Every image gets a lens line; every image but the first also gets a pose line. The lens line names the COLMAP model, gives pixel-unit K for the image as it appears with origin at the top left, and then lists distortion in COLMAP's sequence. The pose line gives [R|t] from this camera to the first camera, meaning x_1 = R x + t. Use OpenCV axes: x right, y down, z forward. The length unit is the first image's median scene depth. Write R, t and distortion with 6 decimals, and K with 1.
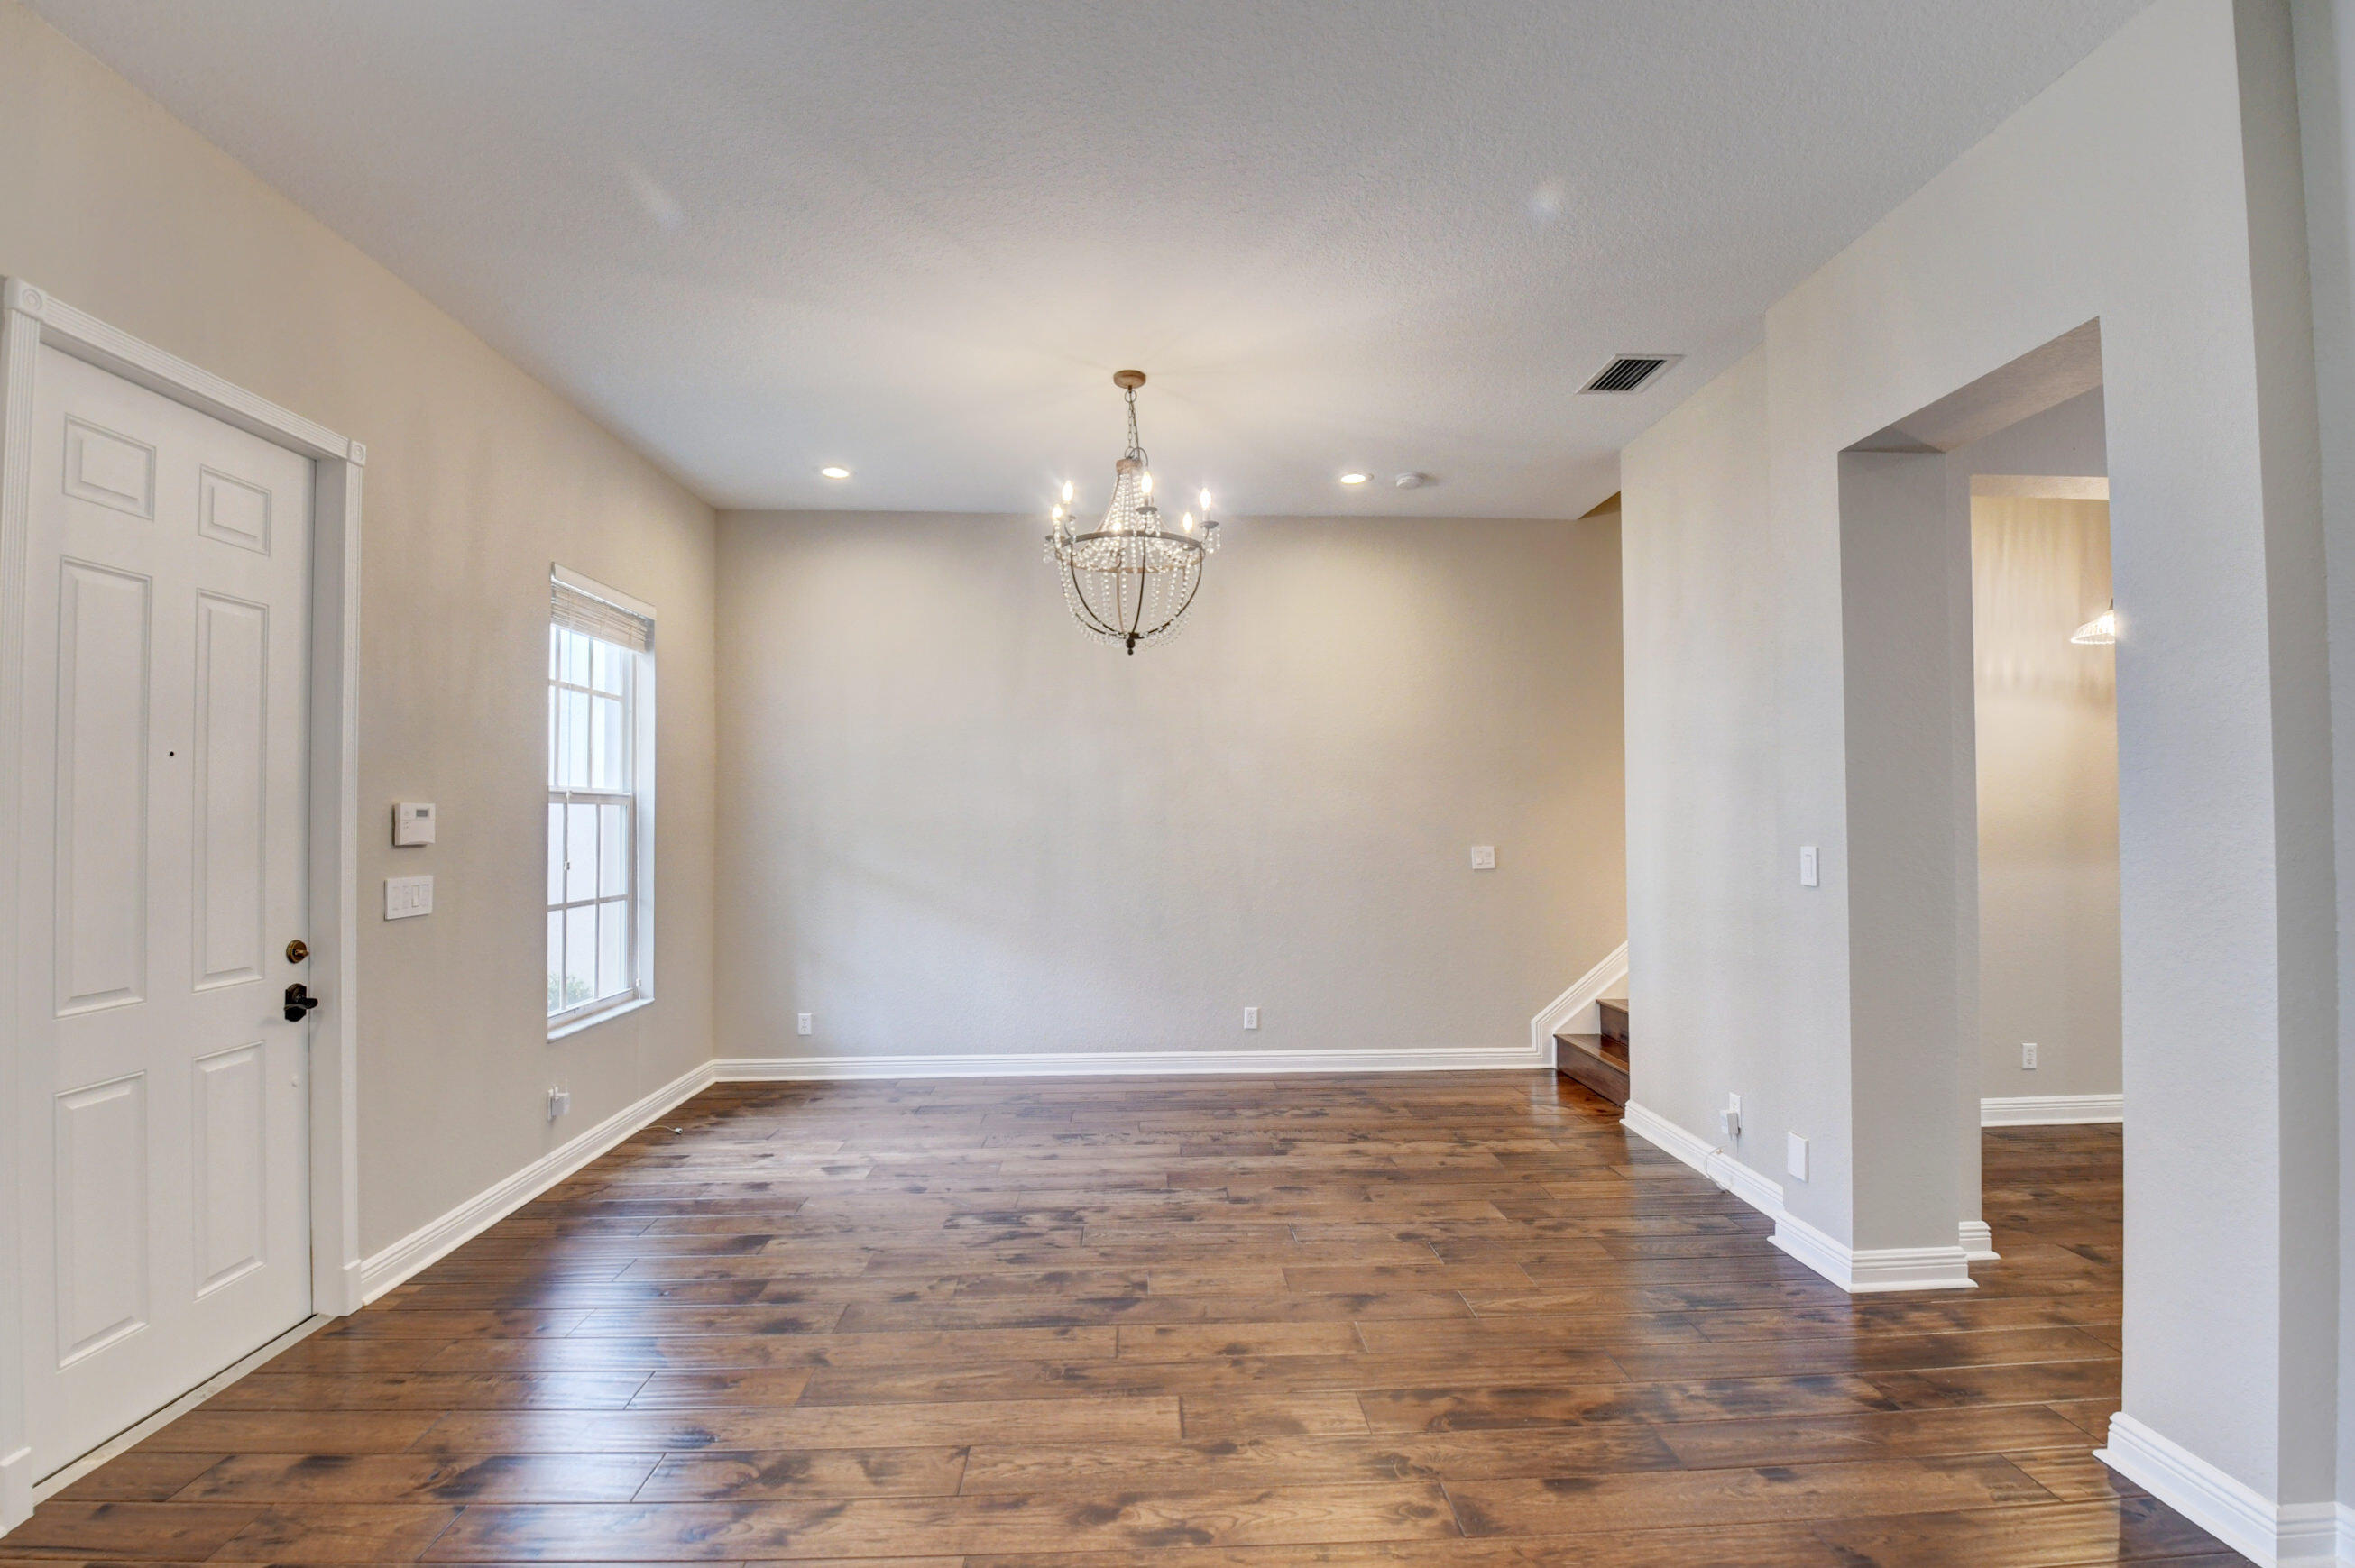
lens RADIAL K [[1042.9, 0, 1168.6], [0, 1042.9, 786.9], [0, 0, 1]] dist [0.013059, -0.021199]
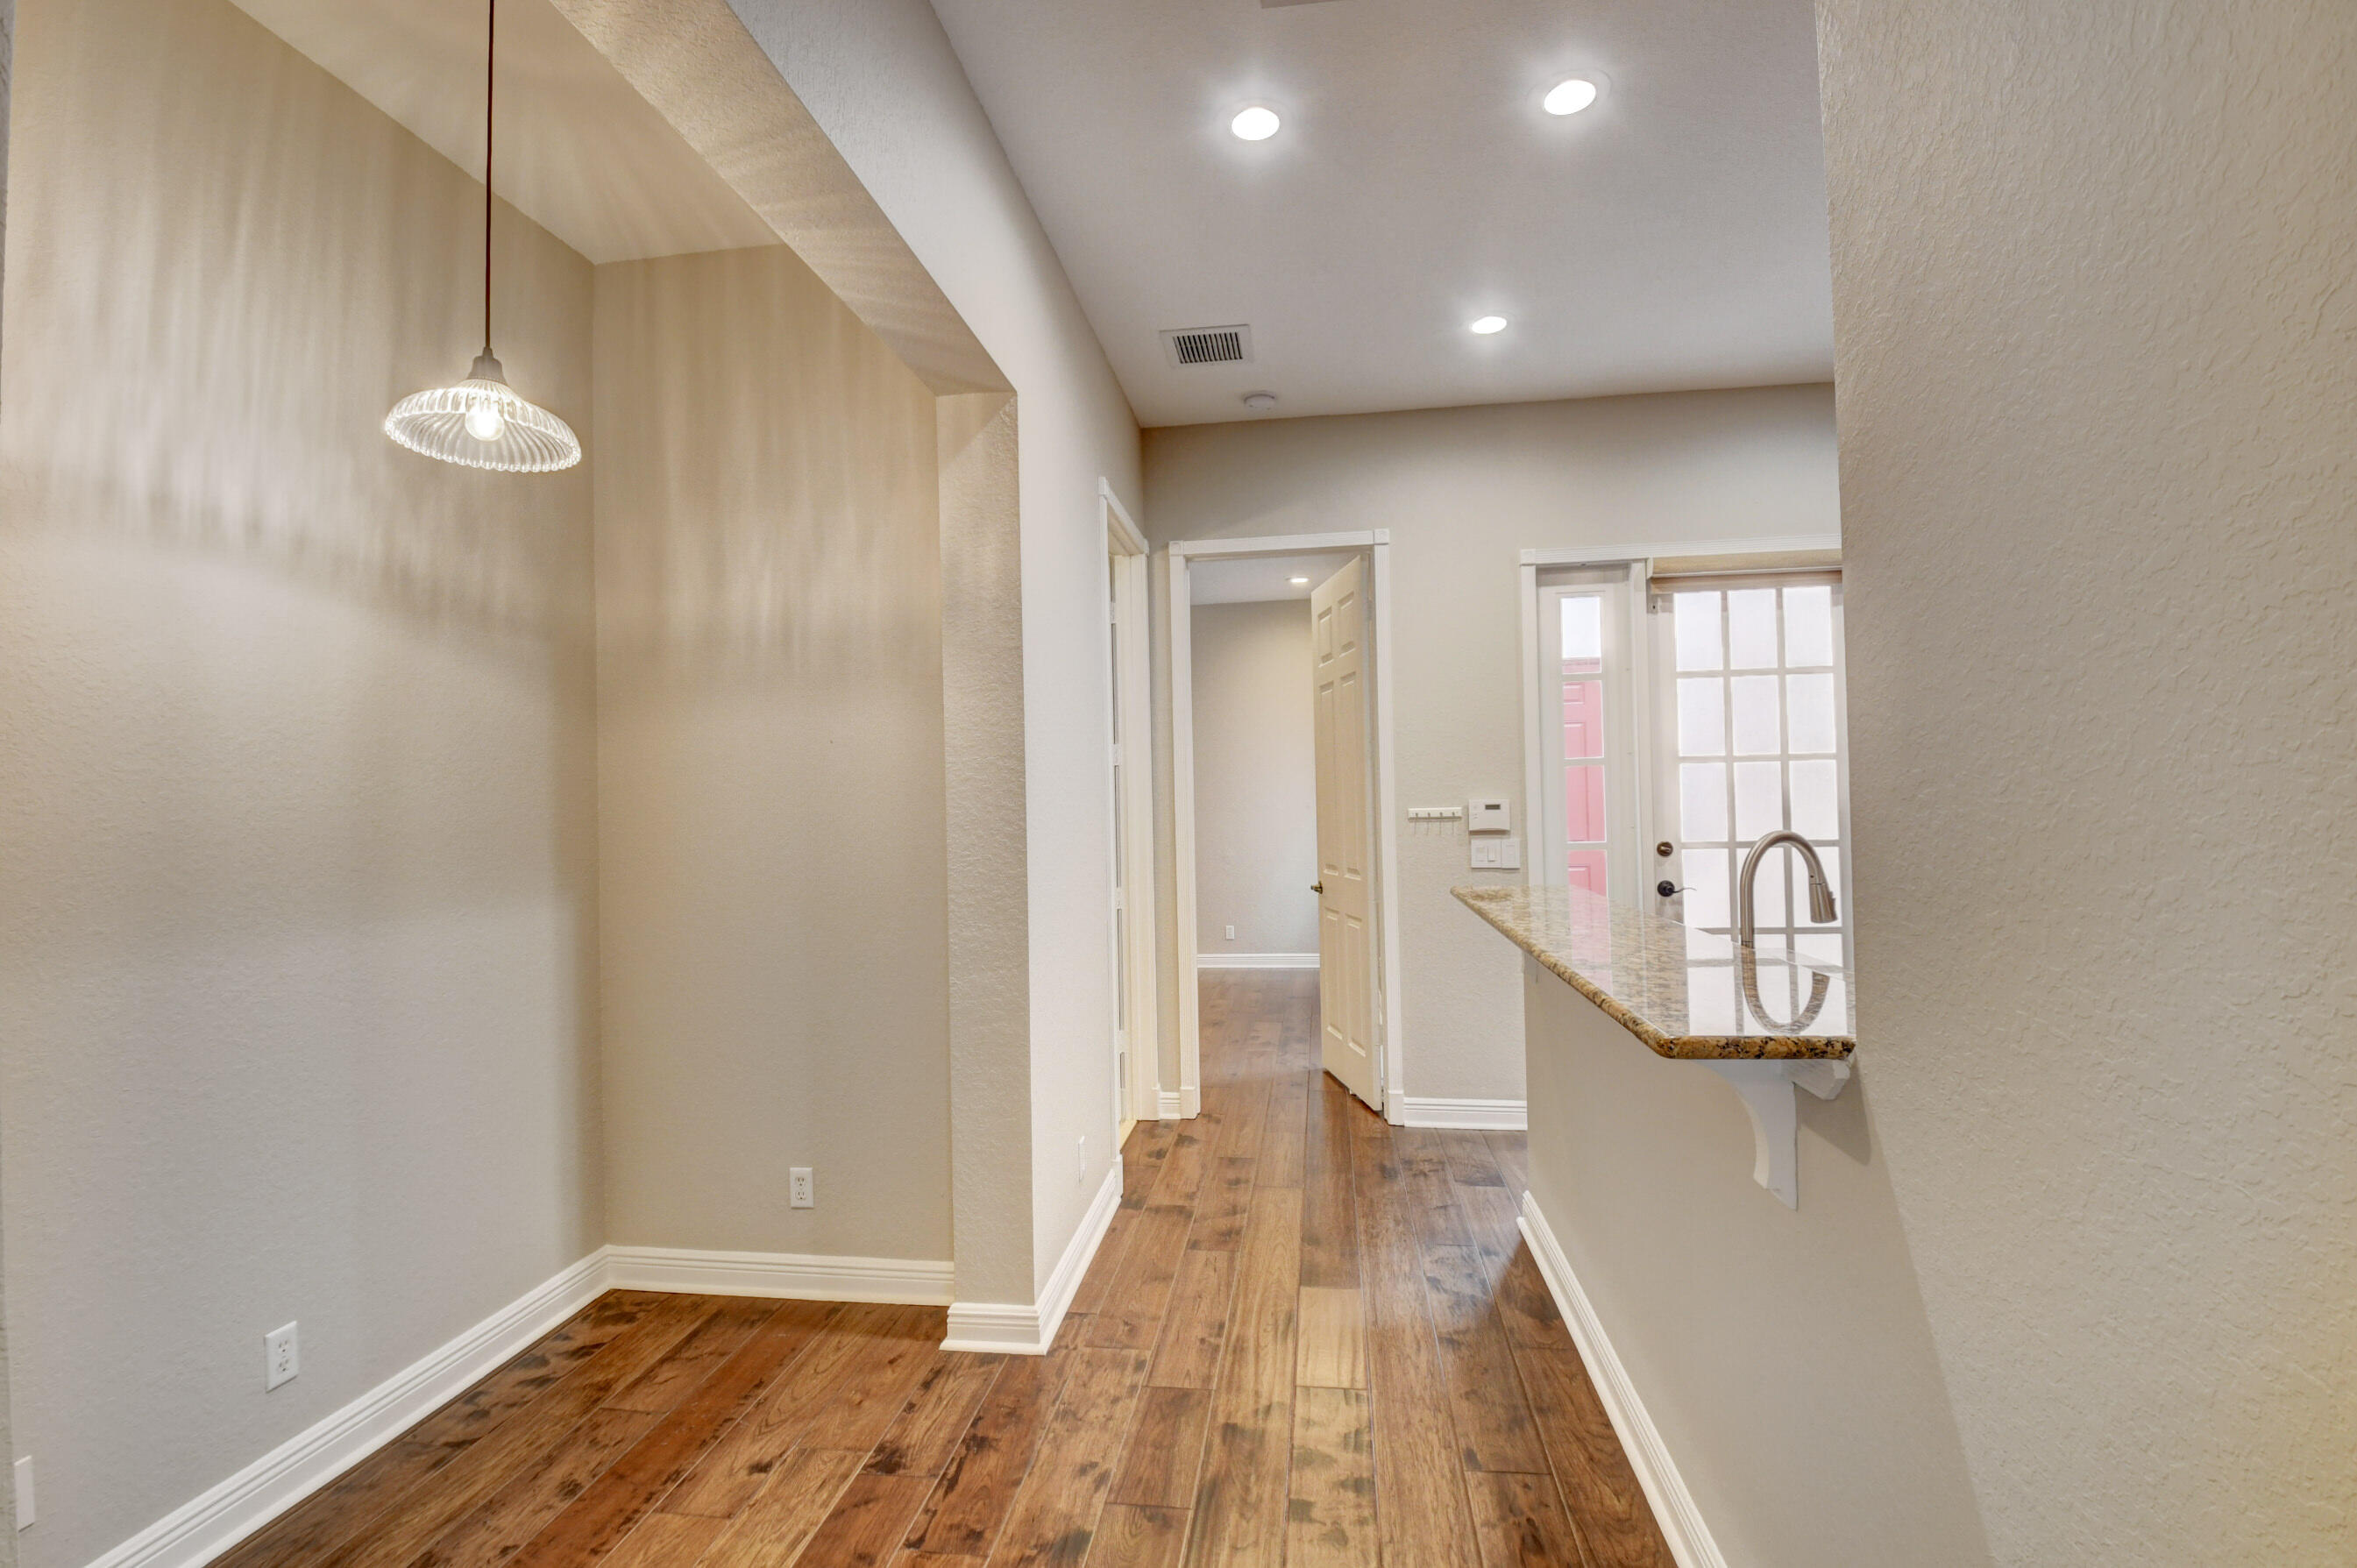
lens RADIAL K [[1043.9, 0, 1177.6], [0, 1043.9, 787.4], [0, 0, 1]] dist [0.013059, -0.021199]
pose [[0.184305, 0.009777, 0.982820, 0.611167], [-0.001475, 0.999952, -0.009671, 0.018884], [-0.982868, 0.000333, 0.184310, 0.718027]]
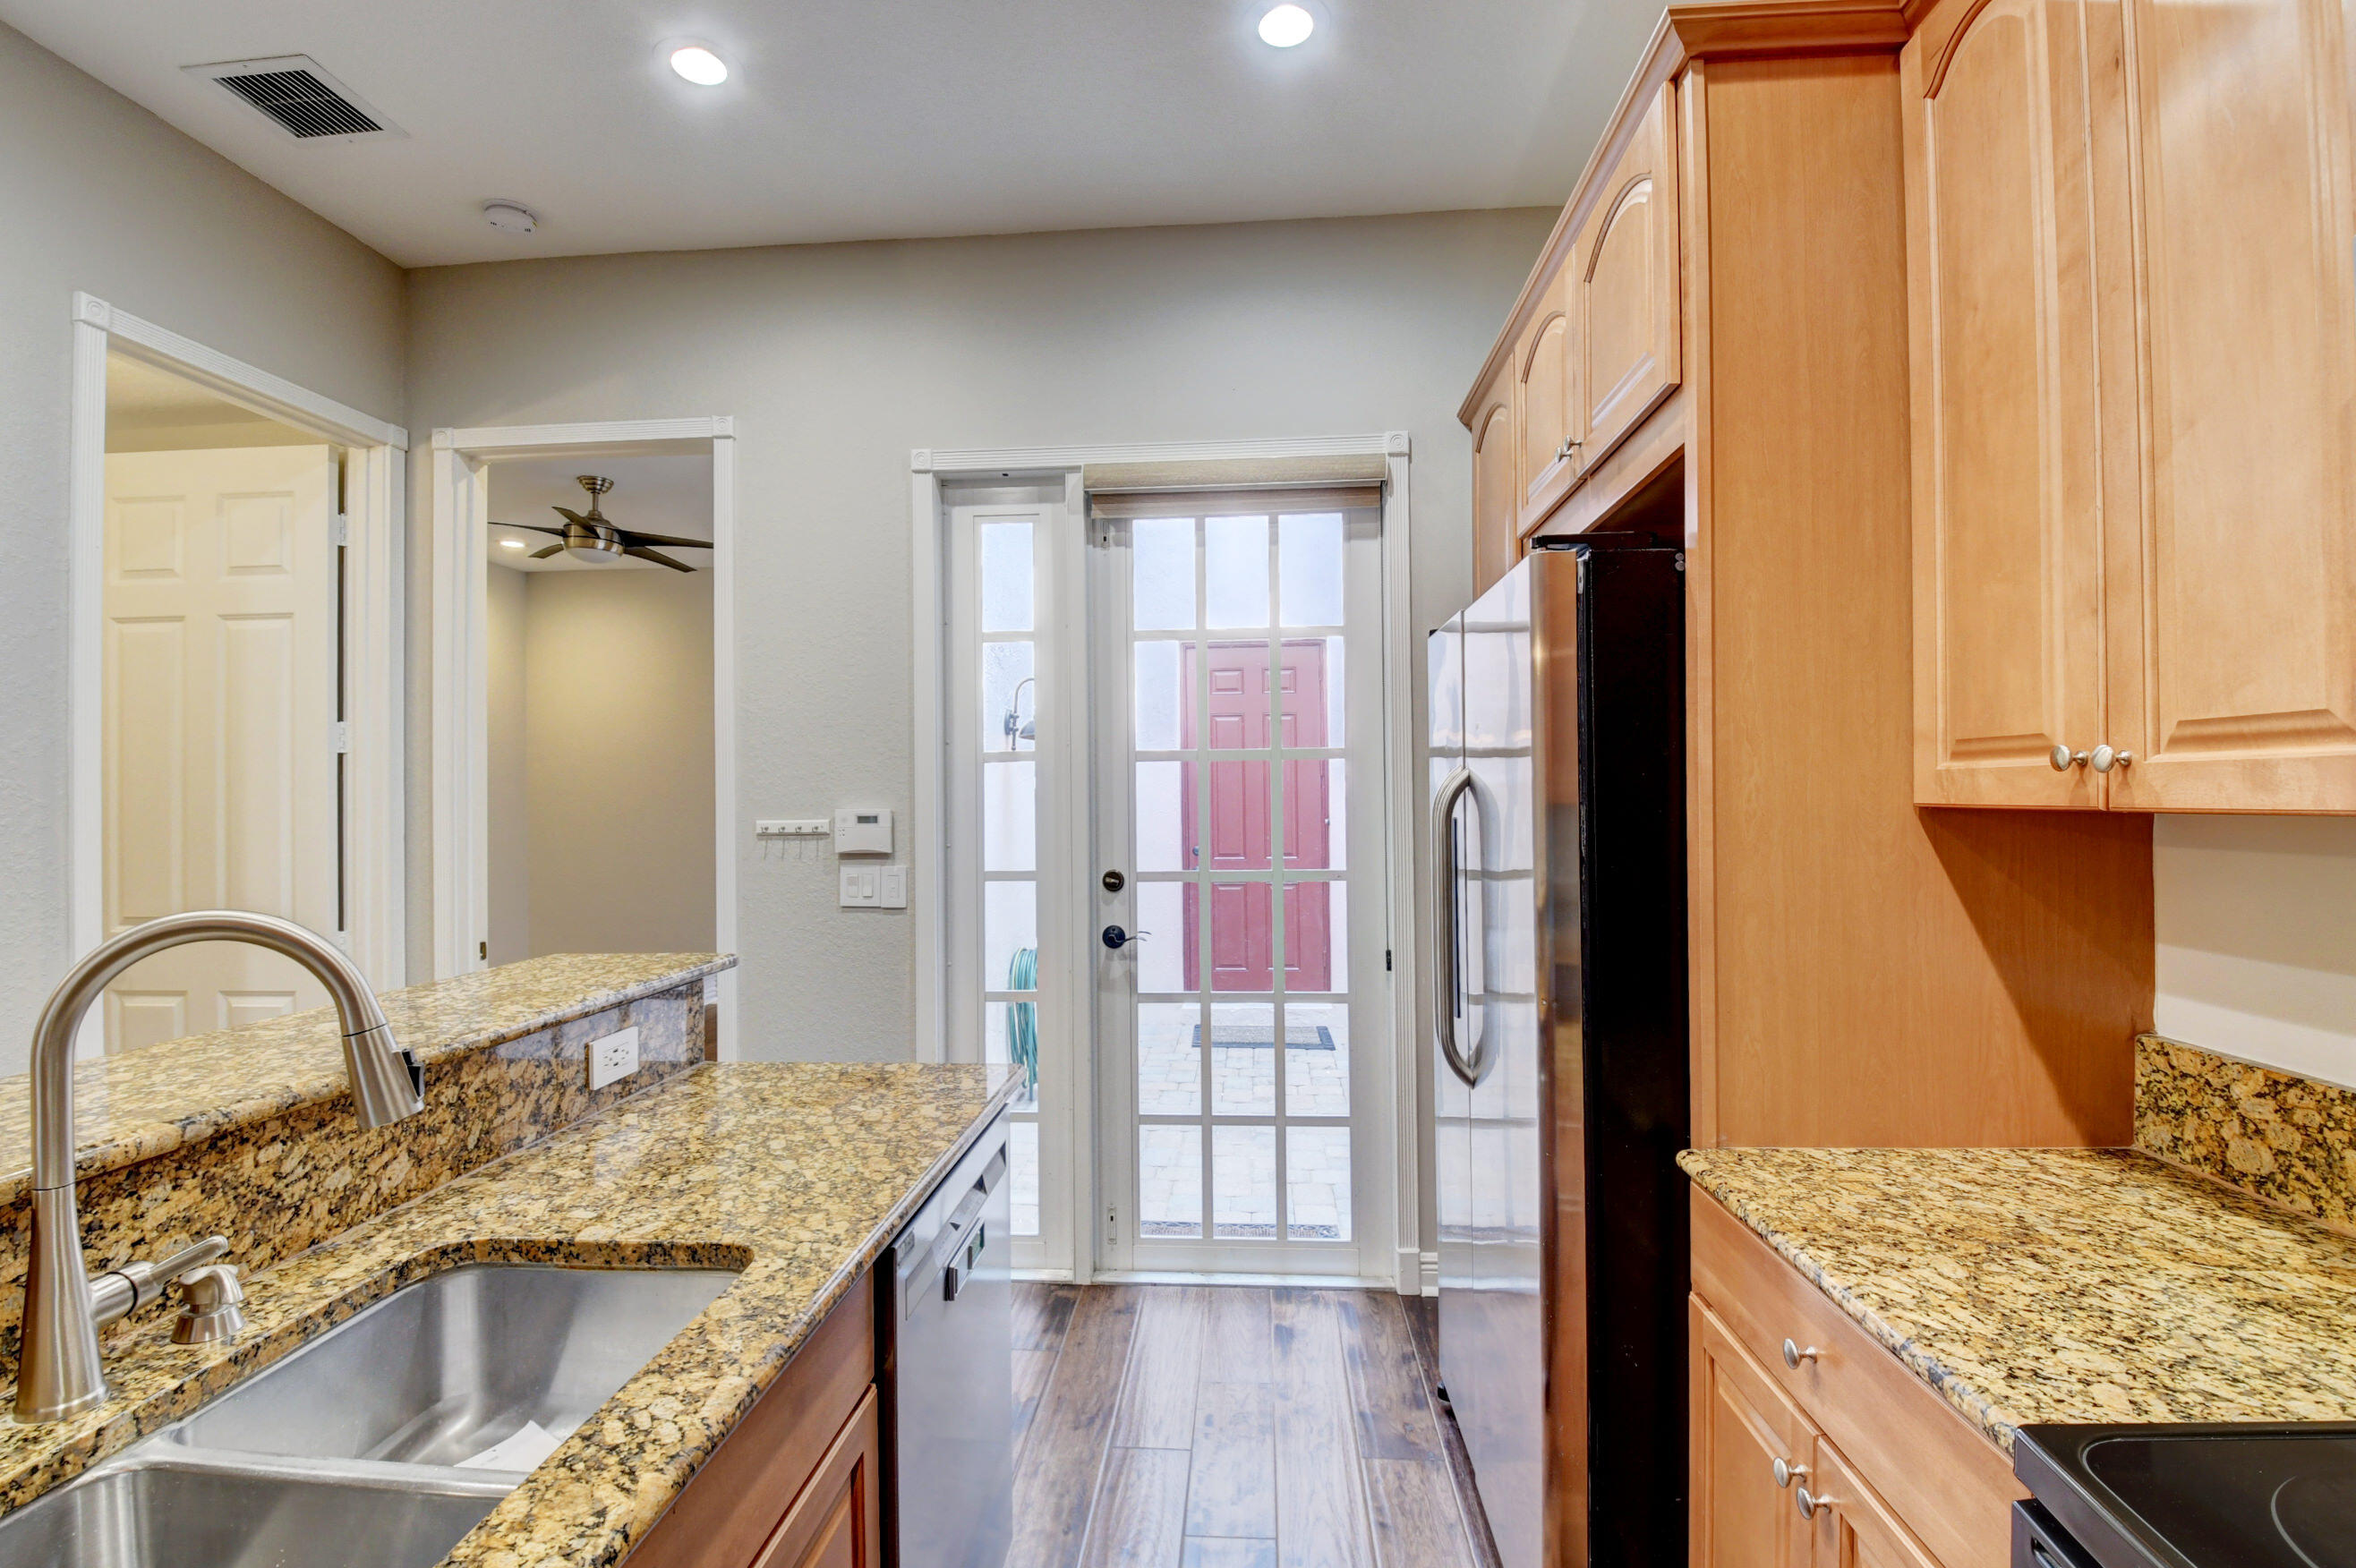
lens RADIAL K [[1043.4, 0, 1170.9], [0, 1043.4, 785.4], [0, 0, 1]] dist [0.013059, -0.021199]
pose [[0.124275, 0.014695, 0.992139, 1.061434], [-0.013268, 0.999826, -0.013147, 0.010056], [-0.992159, -0.011530, 0.124448, 0.239906]]
